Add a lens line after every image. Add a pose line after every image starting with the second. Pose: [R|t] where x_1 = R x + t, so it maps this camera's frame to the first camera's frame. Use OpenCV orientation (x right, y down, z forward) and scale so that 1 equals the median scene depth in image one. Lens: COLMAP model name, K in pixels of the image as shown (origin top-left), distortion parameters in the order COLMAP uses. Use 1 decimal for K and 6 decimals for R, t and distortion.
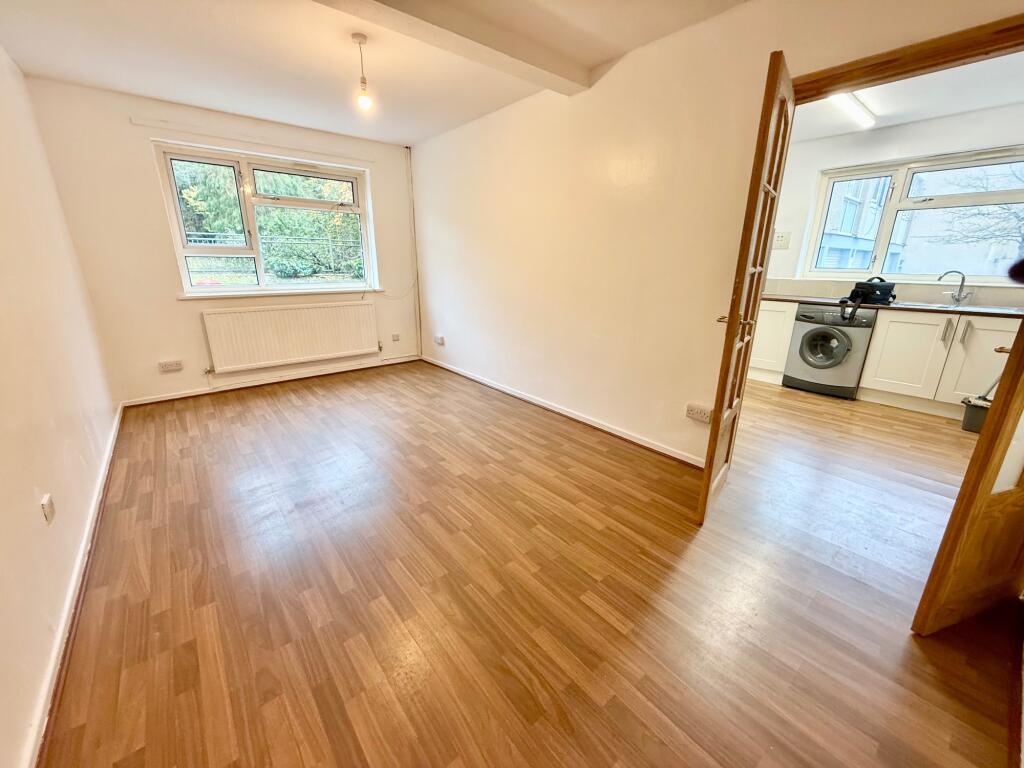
lens RADIAL K [[404.8, 0, 508.9], [0, 404.8, 382.3], [0, 0, 1]] dist [-0.001992, -0.000257]
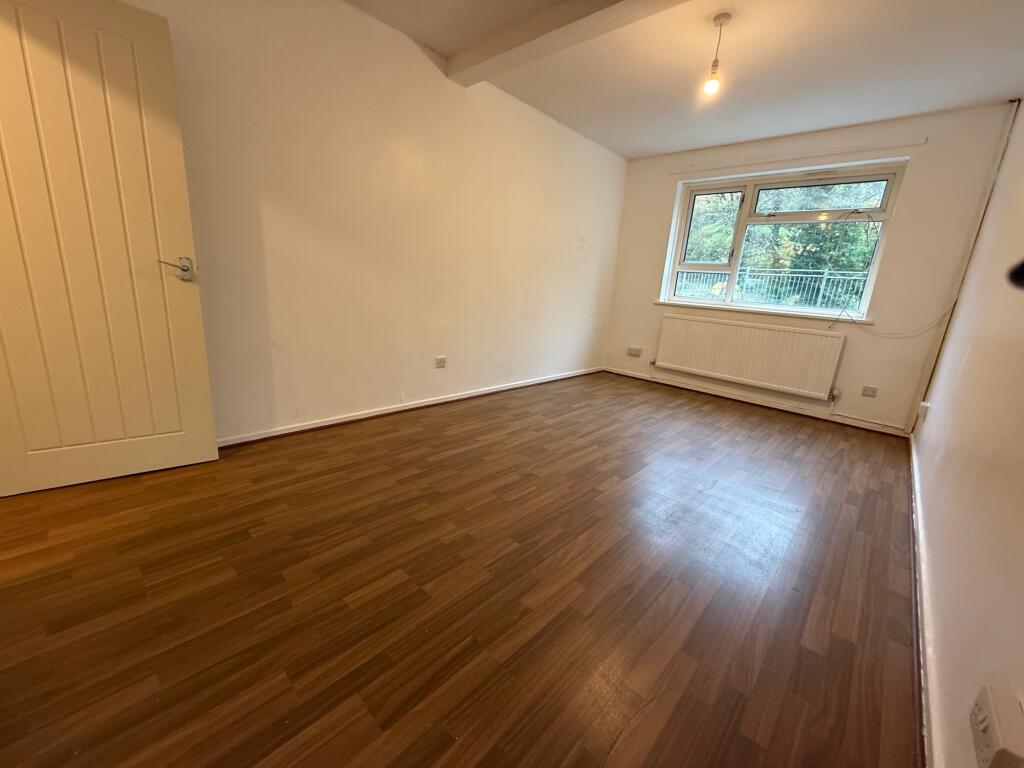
lens RADIAL K [[404.8, 0, 508.9], [0, 404.8, 382.3], [0, 0, 1]] dist [-0.001992, -0.000257]
pose [[0.111932, 0.237295, -0.964968, 0.644079], [-0.351213, 0.917843, 0.184968, -0.074695], [0.929581, 0.318206, 0.186077, 0.600777]]
